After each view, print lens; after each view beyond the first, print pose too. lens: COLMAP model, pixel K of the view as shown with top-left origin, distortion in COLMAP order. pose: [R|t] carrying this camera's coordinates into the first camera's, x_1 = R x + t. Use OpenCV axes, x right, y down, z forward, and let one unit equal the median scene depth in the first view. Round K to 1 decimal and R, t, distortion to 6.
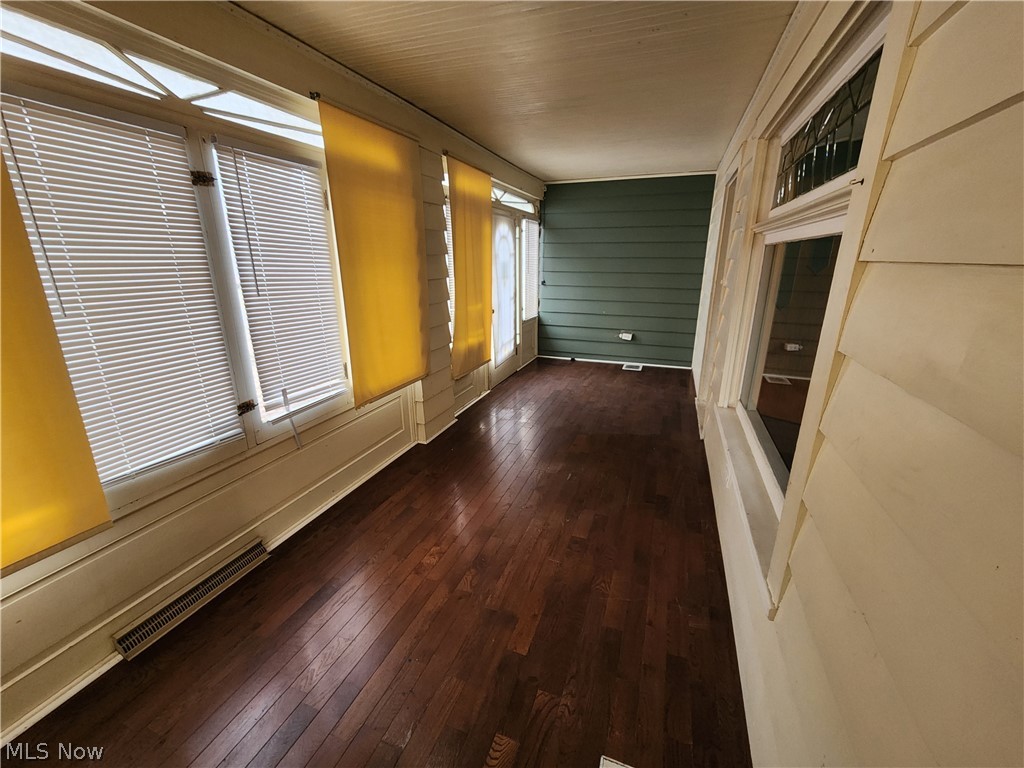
lens RADIAL K [[421.4, 0, 512.0], [0, 421.4, 384.0], [0, 0, 1]] dist [-0.000076, 0.000096]
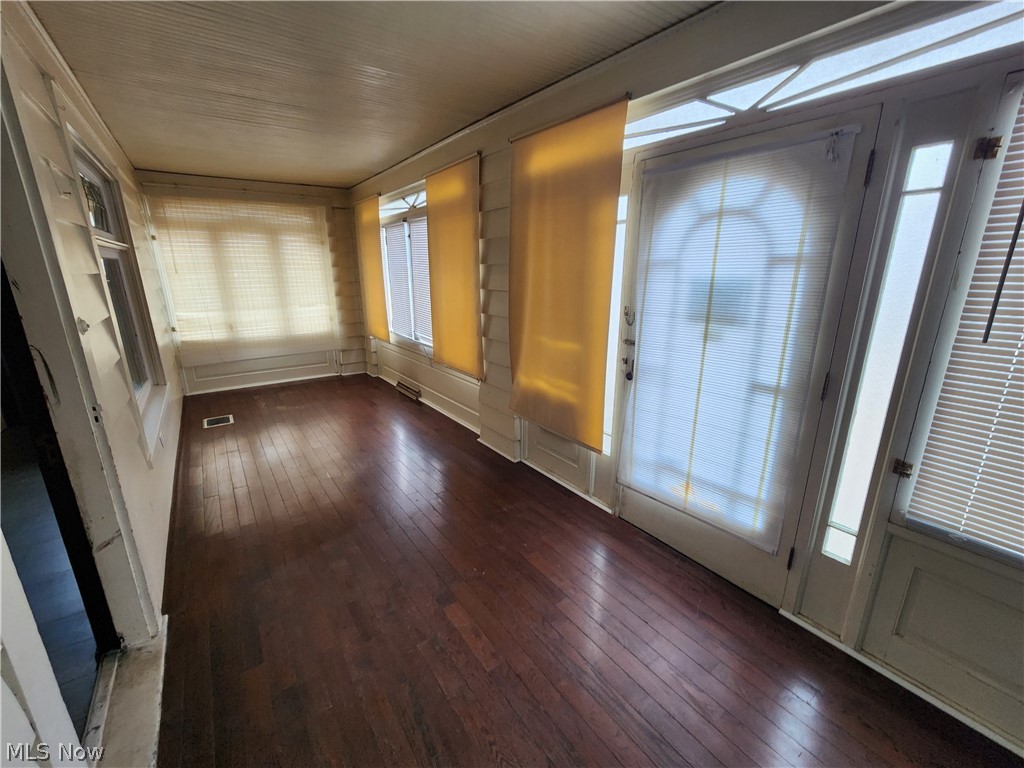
lens RADIAL K [[421.4, 0, 512.0], [0, 421.4, 384.0], [0, 0, 1]] dist [-0.000076, 0.000096]
pose [[-0.553511, 0.227869, -0.801063, 0.582869], [-0.235274, 0.879883, 0.412858, -0.453158], [0.798919, 0.416990, -0.433413, 1.494923]]
